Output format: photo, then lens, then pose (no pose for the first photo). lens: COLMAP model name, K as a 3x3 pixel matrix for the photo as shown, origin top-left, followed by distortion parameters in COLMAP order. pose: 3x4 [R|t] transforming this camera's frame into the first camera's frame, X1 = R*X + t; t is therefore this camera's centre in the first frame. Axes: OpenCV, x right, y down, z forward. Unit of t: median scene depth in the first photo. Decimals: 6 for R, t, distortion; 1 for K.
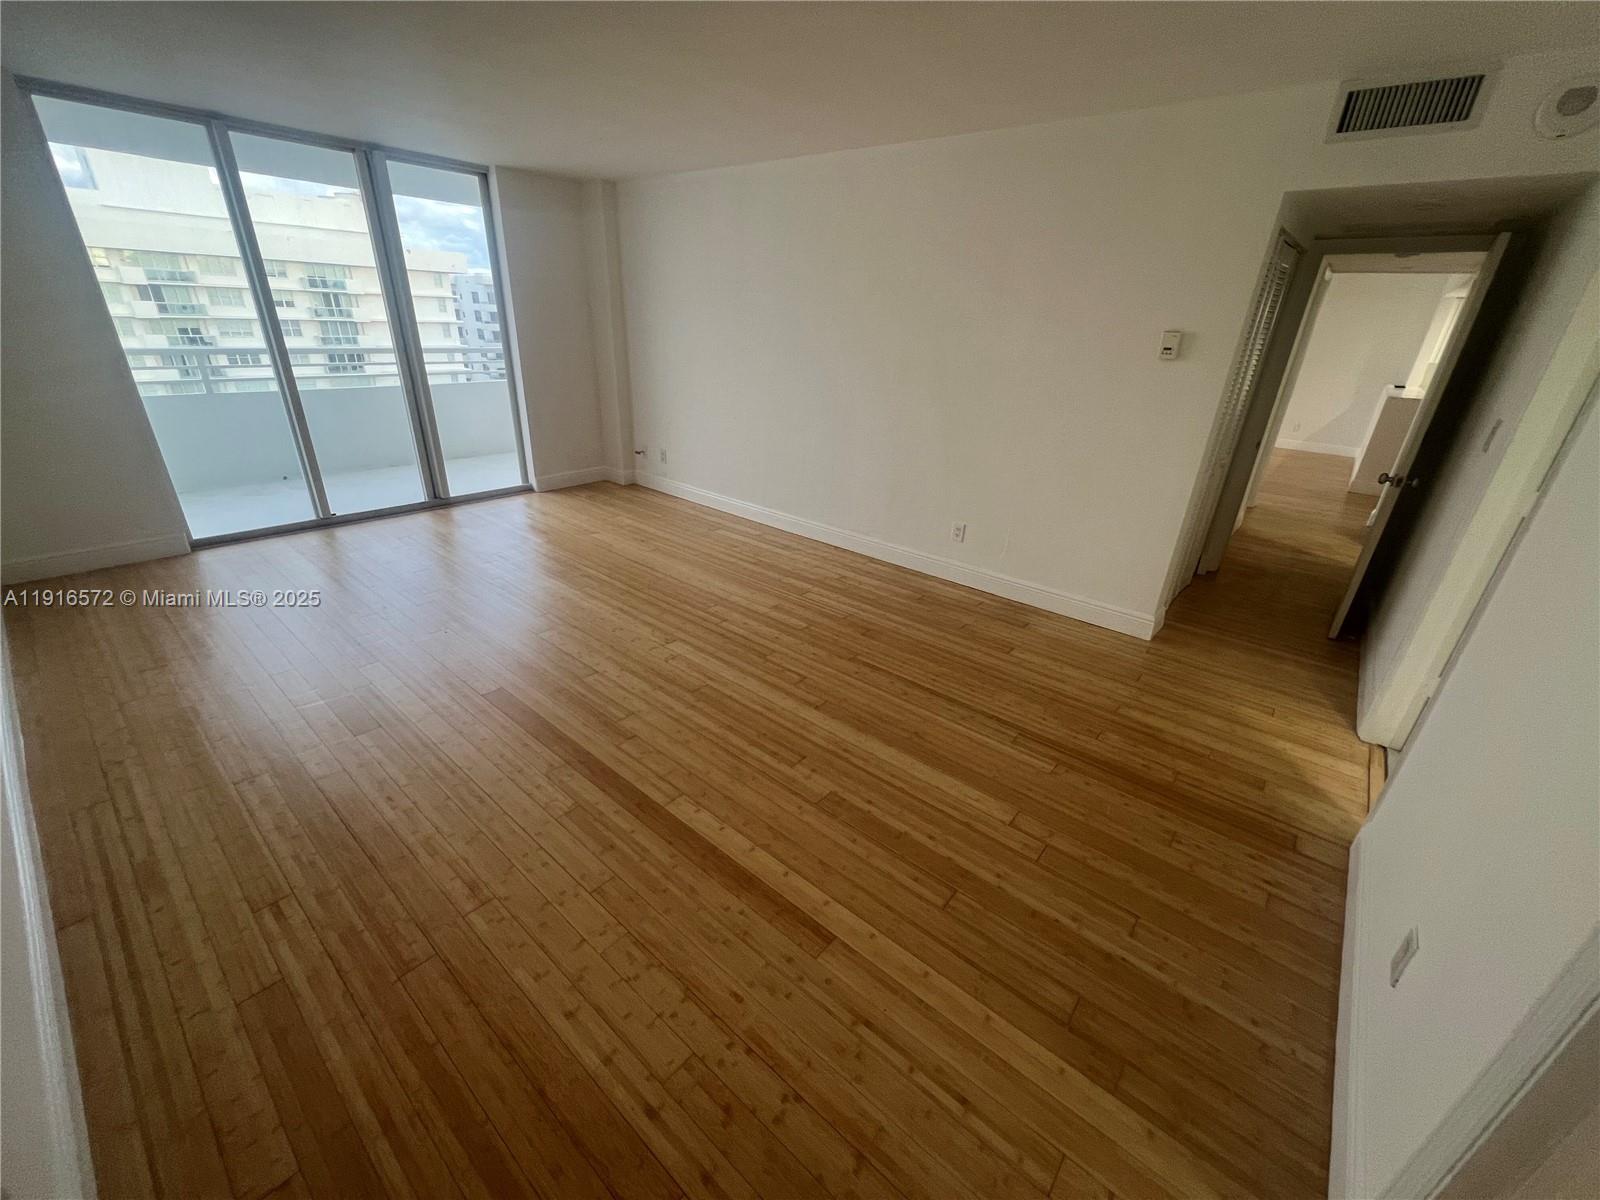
lens RADIAL K [[637.0, 0, 800.8], [0, 637.0, 604.1], [0, 0, 1]] dist [-0.002638, -0.000038]
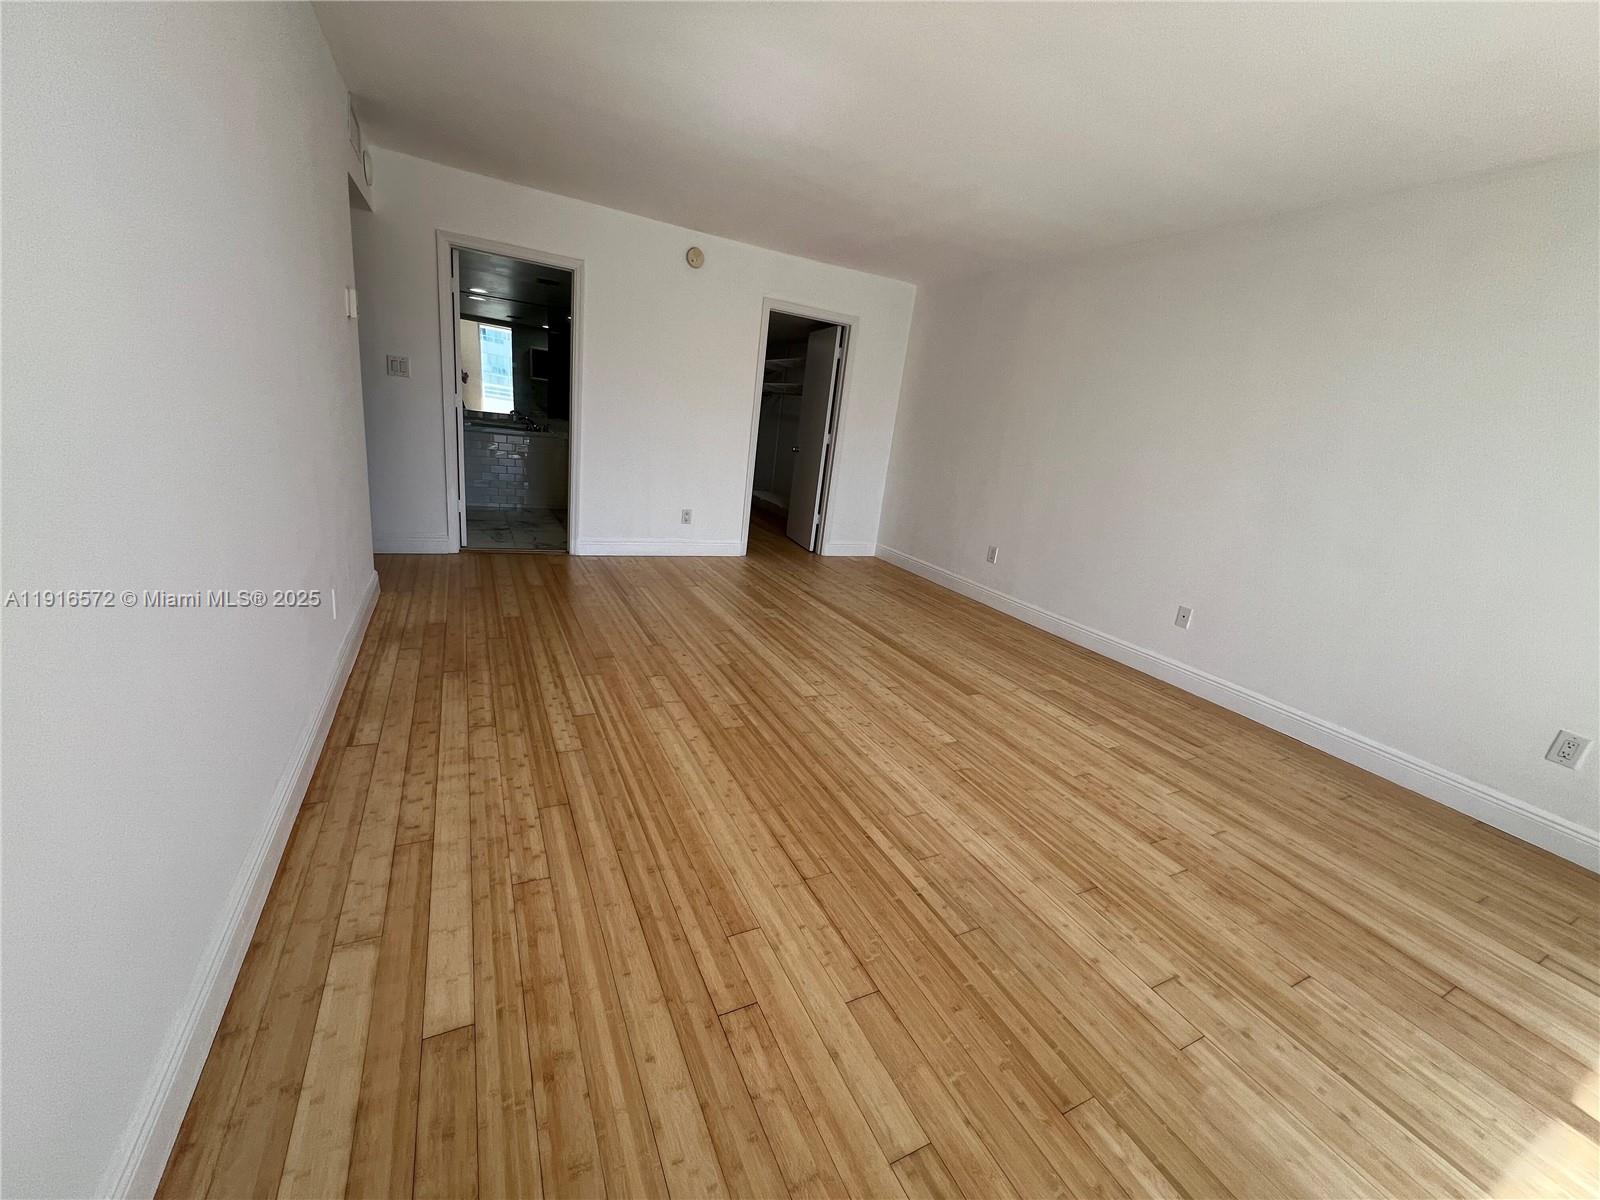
lens RADIAL K [[637.0, 0, 801.9], [0, 637.0, 601.4], [0, 0, 1]] dist [-0.002638, -0.000038]
pose [[-0.908132, -0.253047, 0.333563, -0.420536], [0.017012, 0.773733, 0.633284, -0.567699], [-0.418339, 0.580779, -0.698347, 1.426053]]
